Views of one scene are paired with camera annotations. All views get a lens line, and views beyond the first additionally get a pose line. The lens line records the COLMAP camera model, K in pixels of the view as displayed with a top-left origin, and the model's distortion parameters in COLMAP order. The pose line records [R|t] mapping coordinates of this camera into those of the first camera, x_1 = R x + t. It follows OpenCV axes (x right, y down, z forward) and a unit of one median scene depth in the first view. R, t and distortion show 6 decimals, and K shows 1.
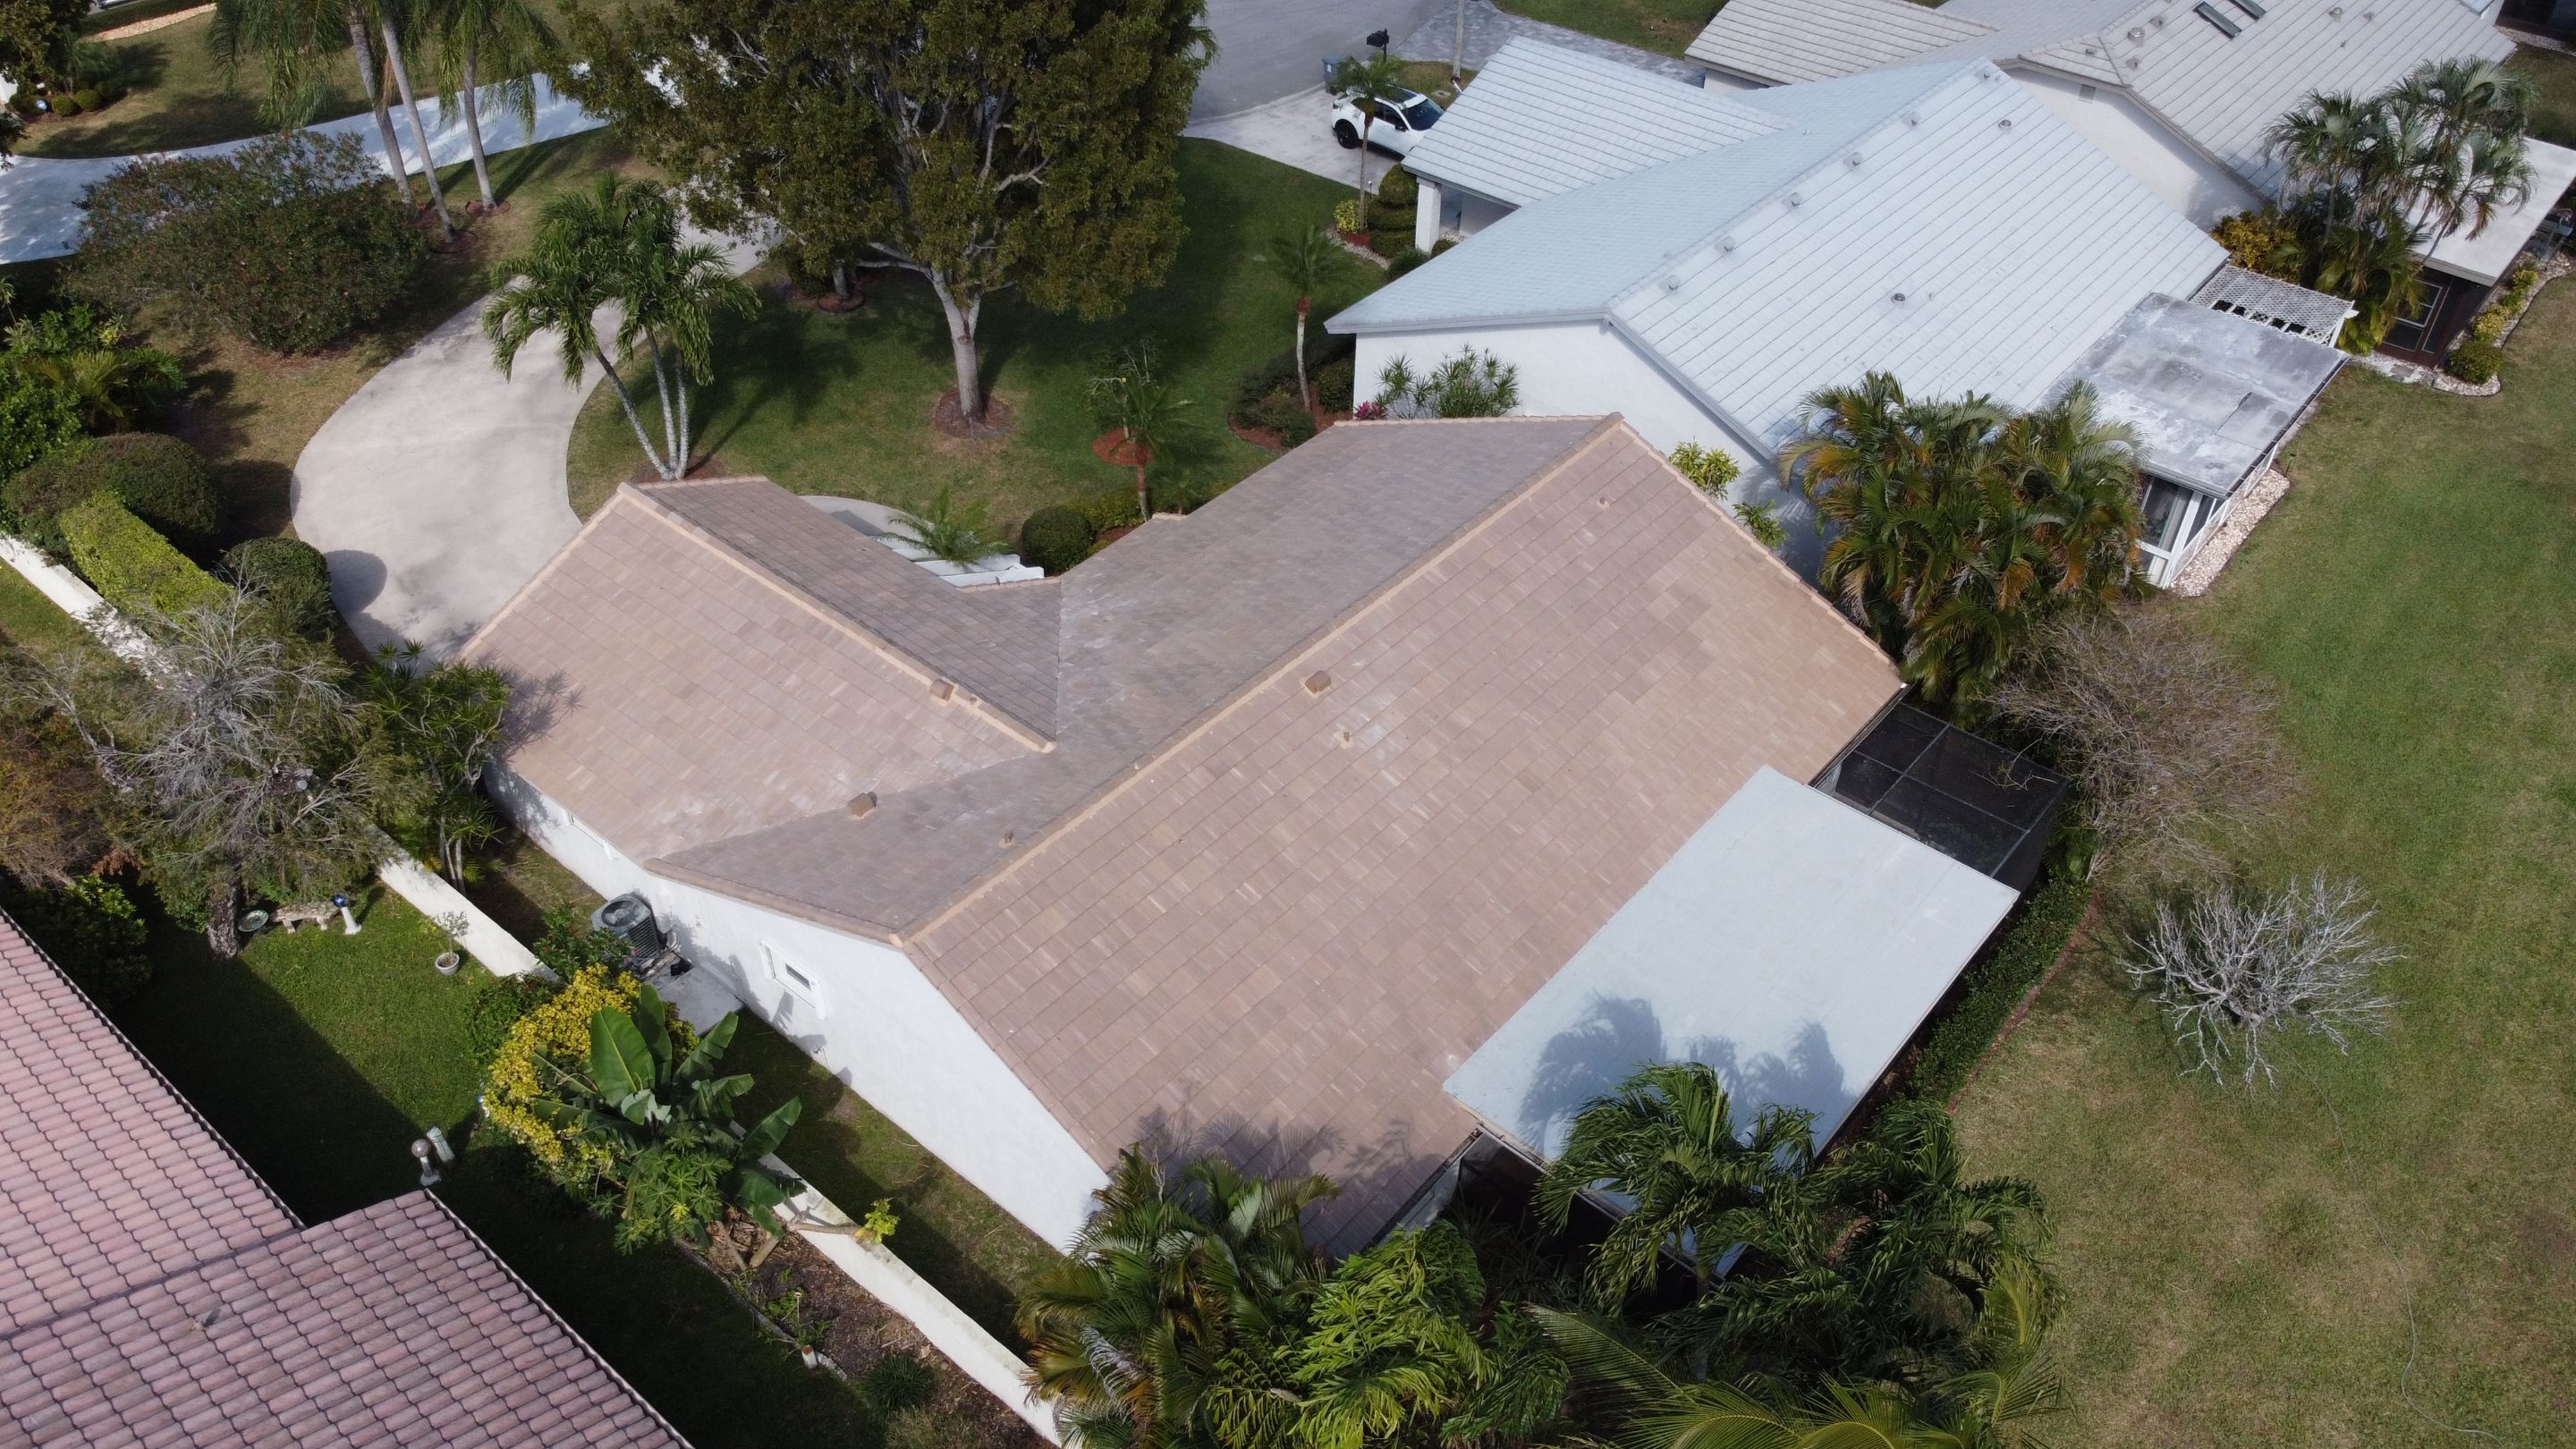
lens RADIAL K [[1949.5, 0, 1285.7], [0, 1949.5, 713.1], [0, 0, 1]] dist [0.004783, -0.002795]
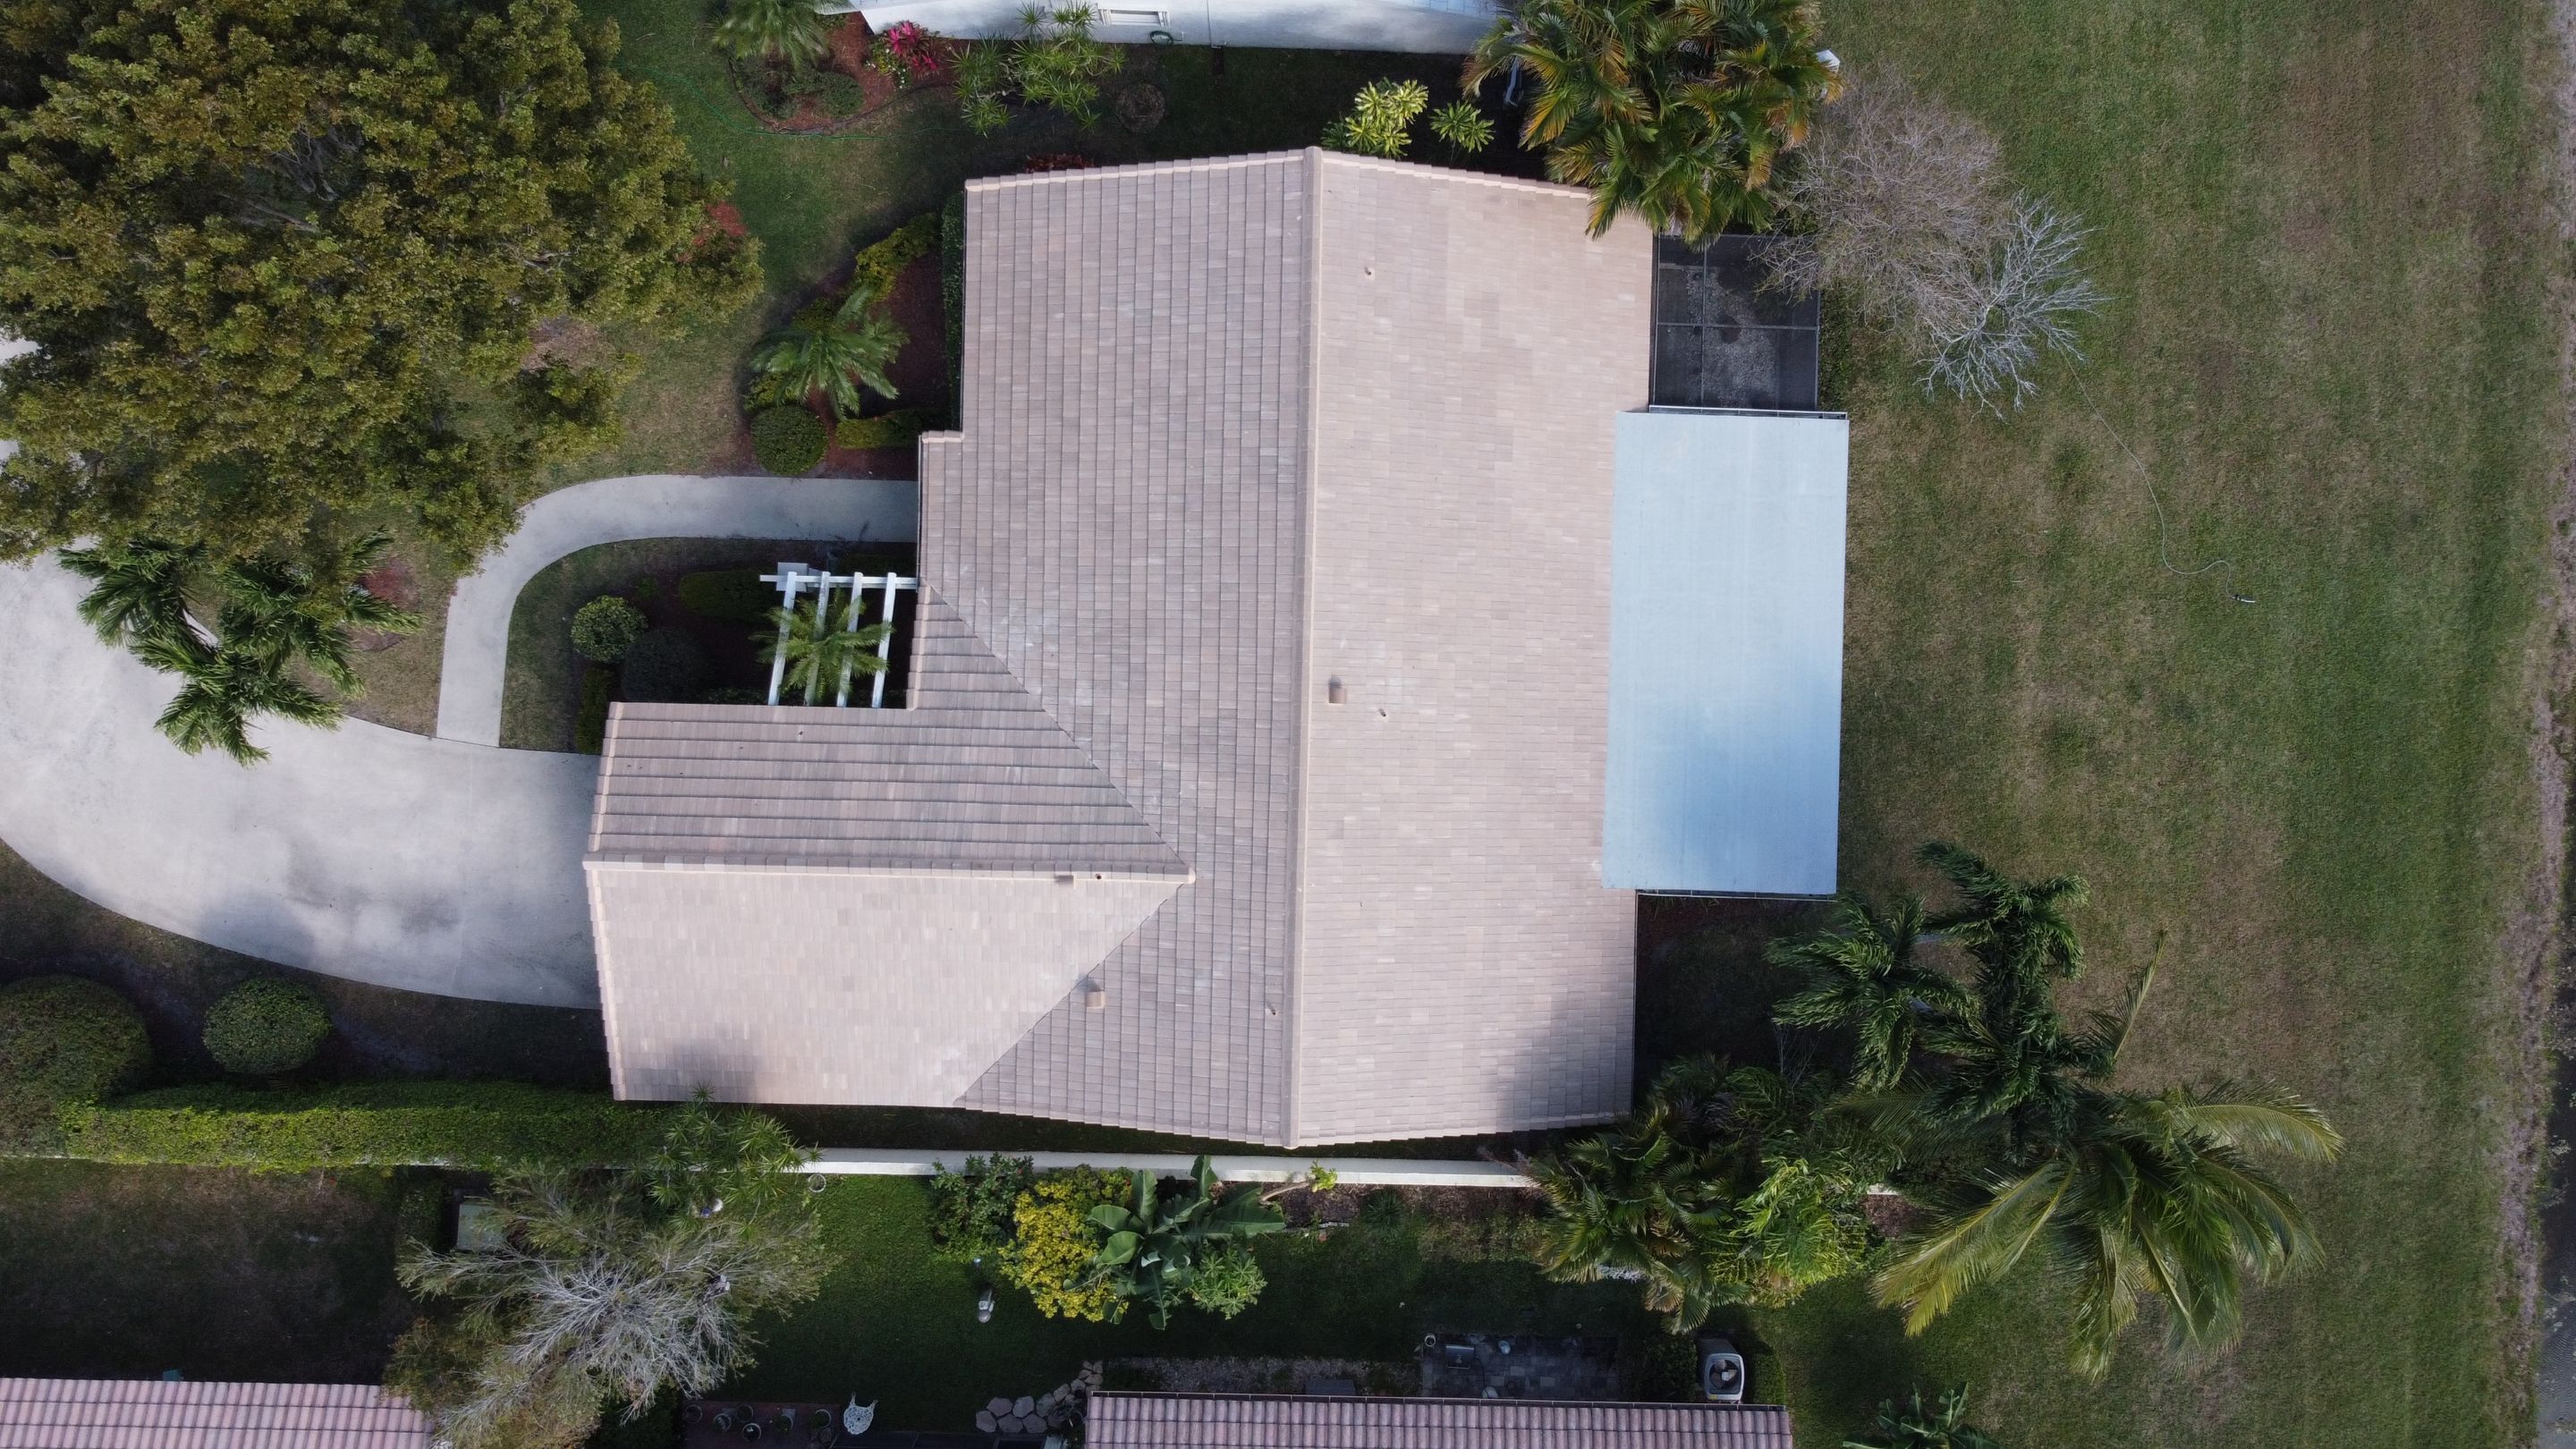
lens RADIAL K [[1949.5, 0, 1285.7], [0, 1949.5, 713.1], [0, 0, 1]] dist [0.004783, -0.002795]
pose [[0.781615, -0.623595, -0.014415, 0.002532], [0.403303, 0.487601, 0.774334, -0.917479], [-0.475842, -0.611044, 0.632613, 0.286761]]
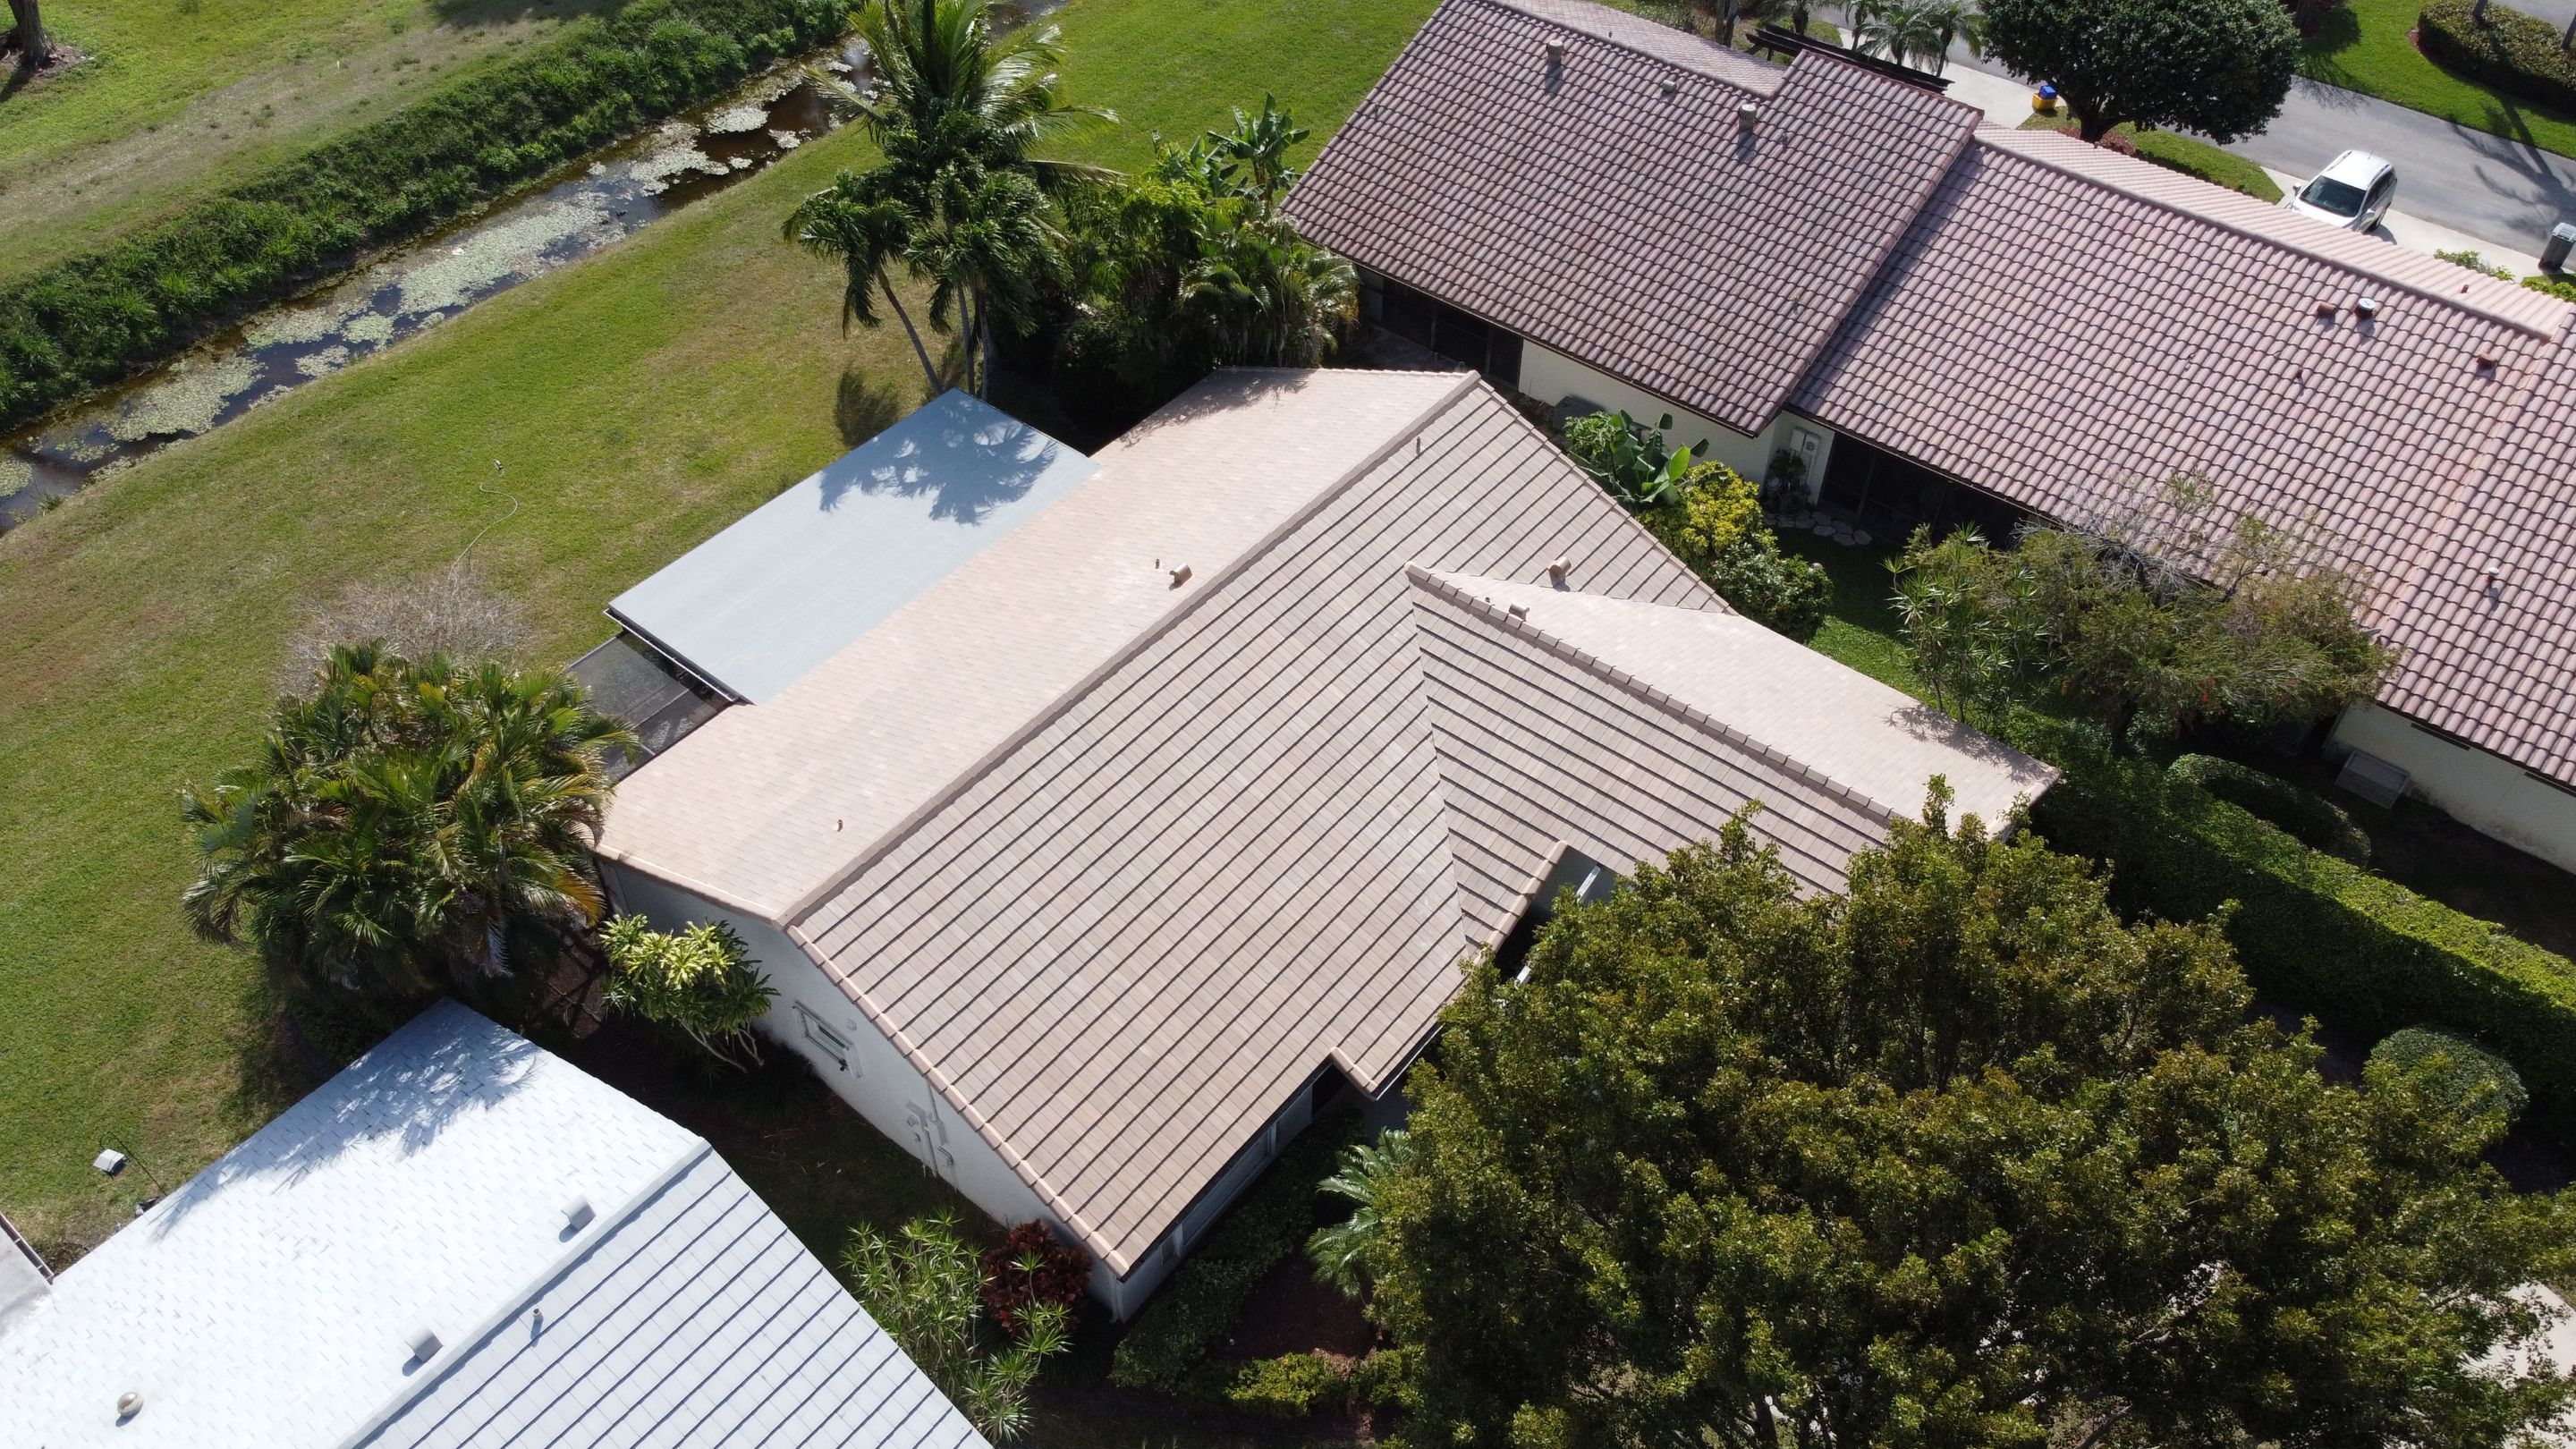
lens RADIAL K [[1949.5, 0, 1285.7], [0, 1949.5, 713.1], [0, 0, 1]] dist [0.004783, -0.002795]
pose [[-0.999511, -0.003694, -0.031039, -0.009466], [-0.031242, 0.086707, 0.995744, -1.139240], [-0.000987, 0.996227, -0.086780, 1.187496]]
